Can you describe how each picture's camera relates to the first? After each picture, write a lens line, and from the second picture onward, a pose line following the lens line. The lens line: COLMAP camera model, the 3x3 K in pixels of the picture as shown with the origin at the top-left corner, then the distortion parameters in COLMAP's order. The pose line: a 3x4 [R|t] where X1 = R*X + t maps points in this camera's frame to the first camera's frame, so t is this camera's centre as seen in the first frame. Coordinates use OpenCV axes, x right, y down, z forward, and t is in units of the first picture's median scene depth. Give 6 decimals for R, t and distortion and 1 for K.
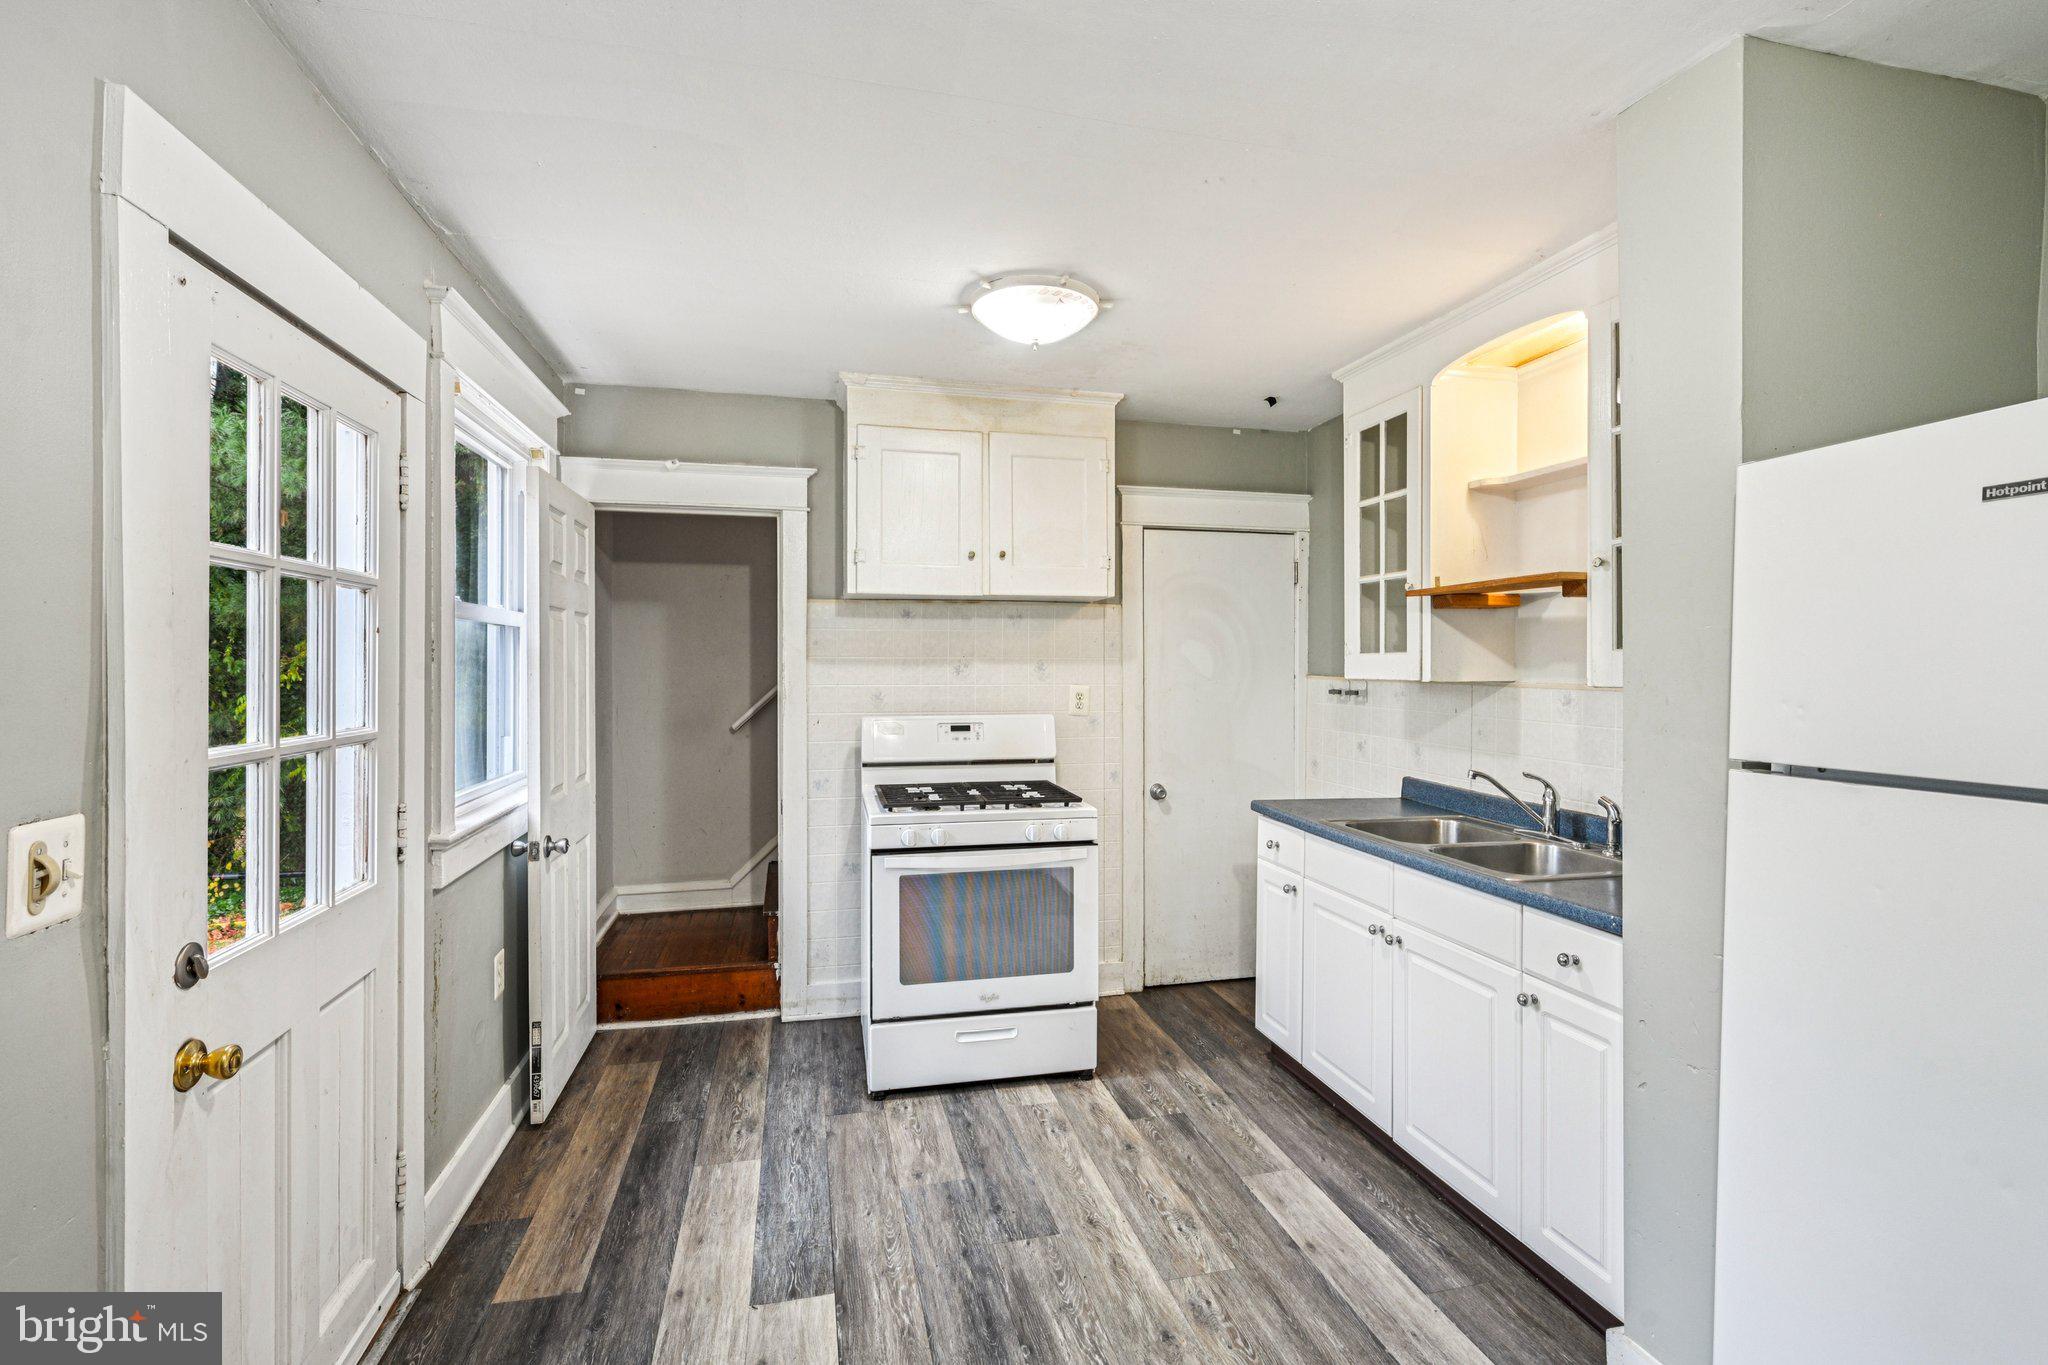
lens RADIAL K [[918.9, 0, 1025.7], [0, 918.9, 673.6], [0, 0, 1]] dist [-0.001165, -0.000236]
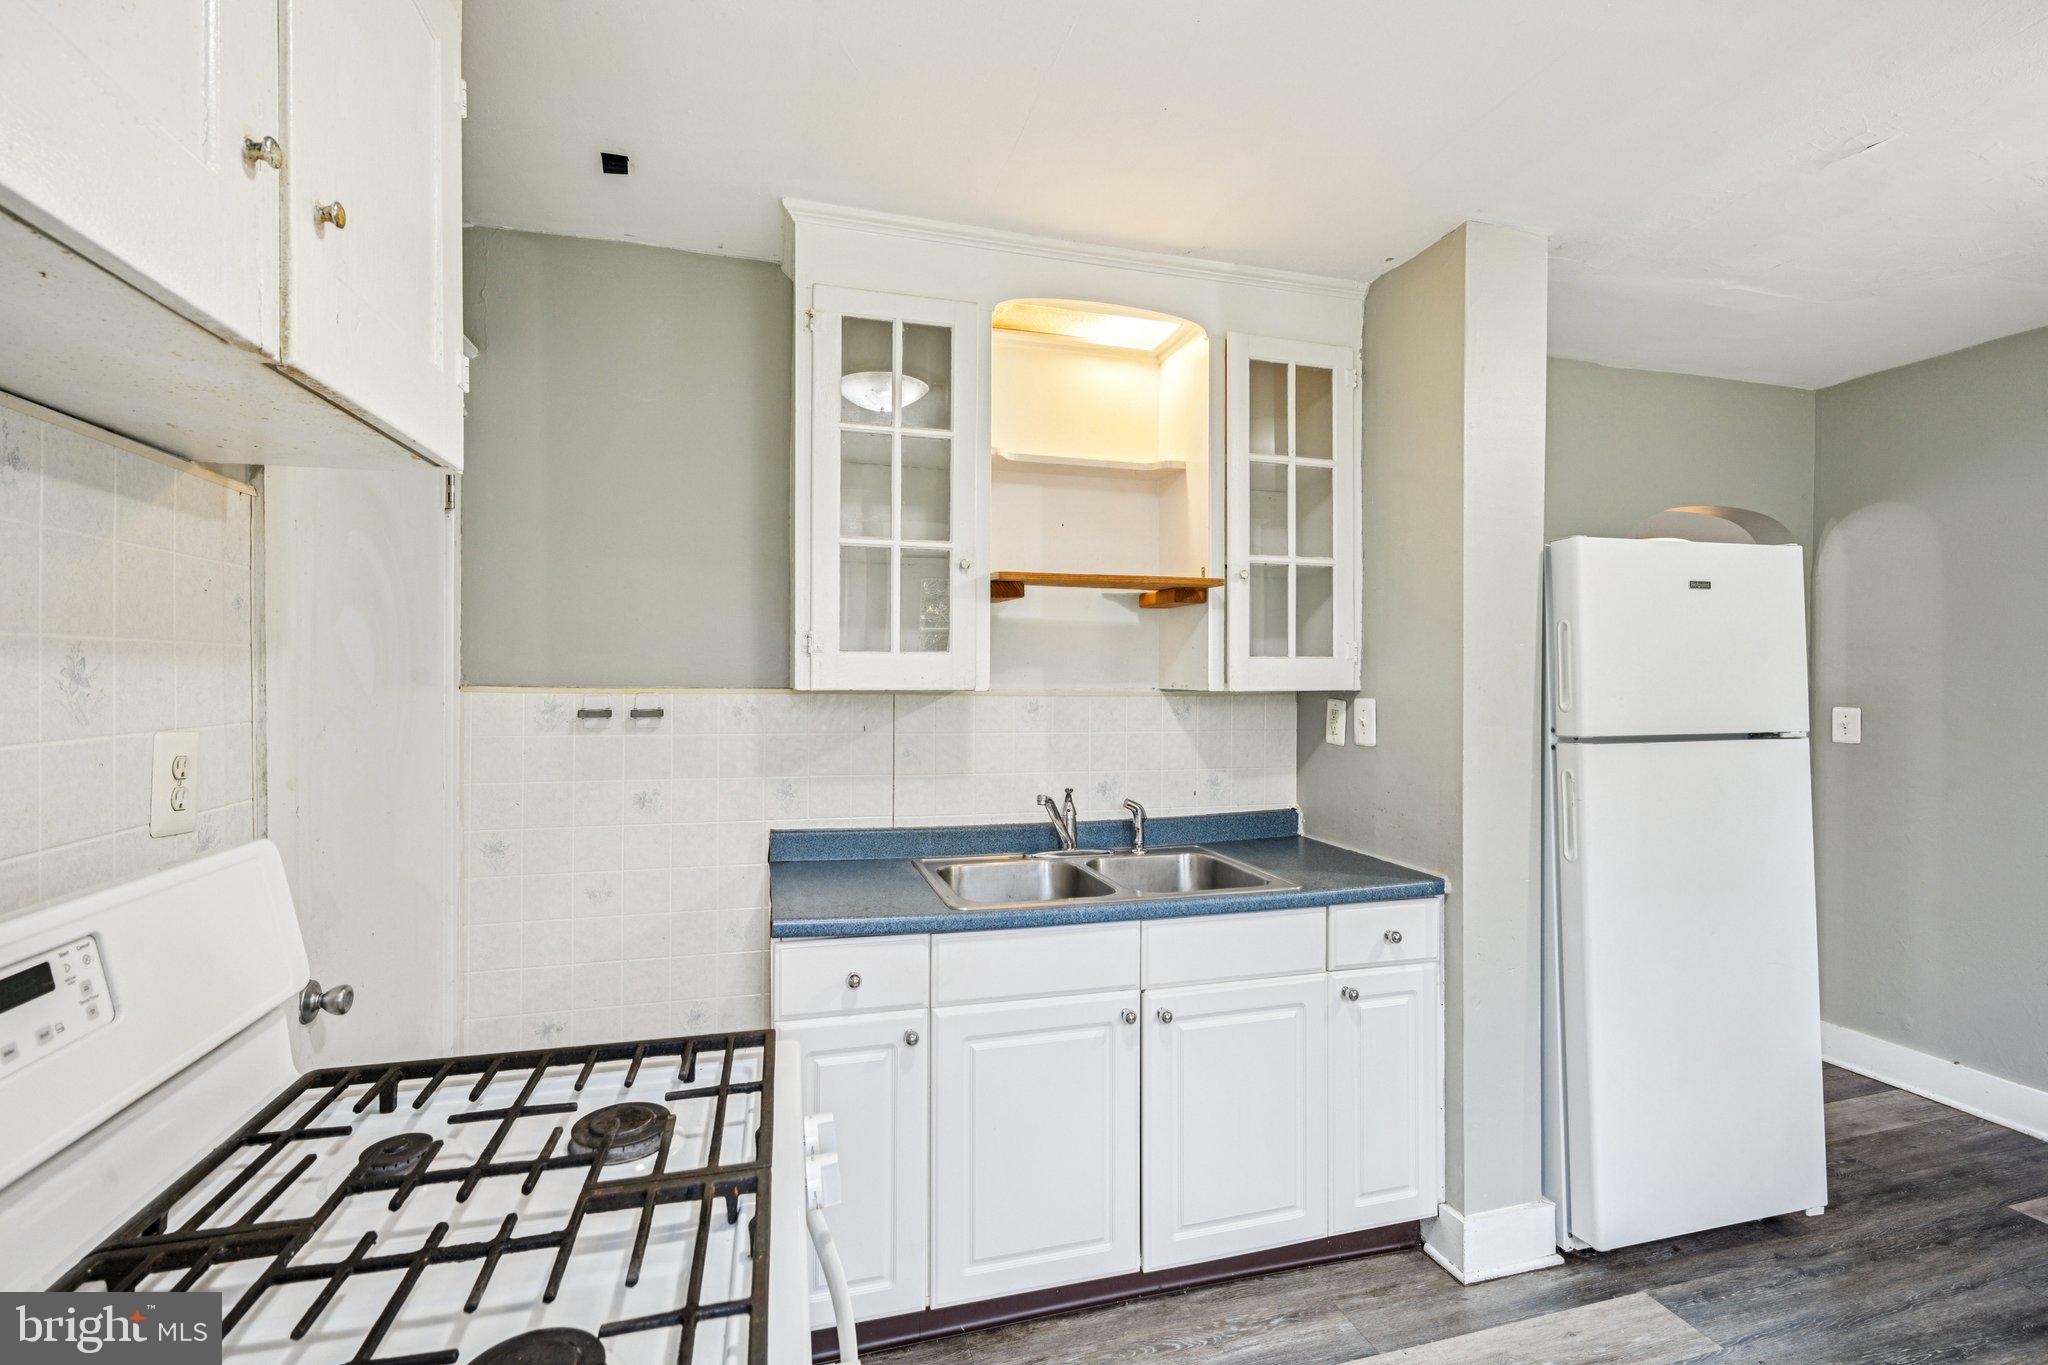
lens RADIAL K [[918.9, 0, 1033.2], [0, 918.9, 674.7], [0, 0, 1]] dist [-0.001165, -0.000236]
pose [[-0.038119, -0.004840, 0.999261, -0.323387], [0.003594, 0.999981, 0.004981, -0.008422], [-0.999267, 0.003781, -0.038101, 0.949621]]
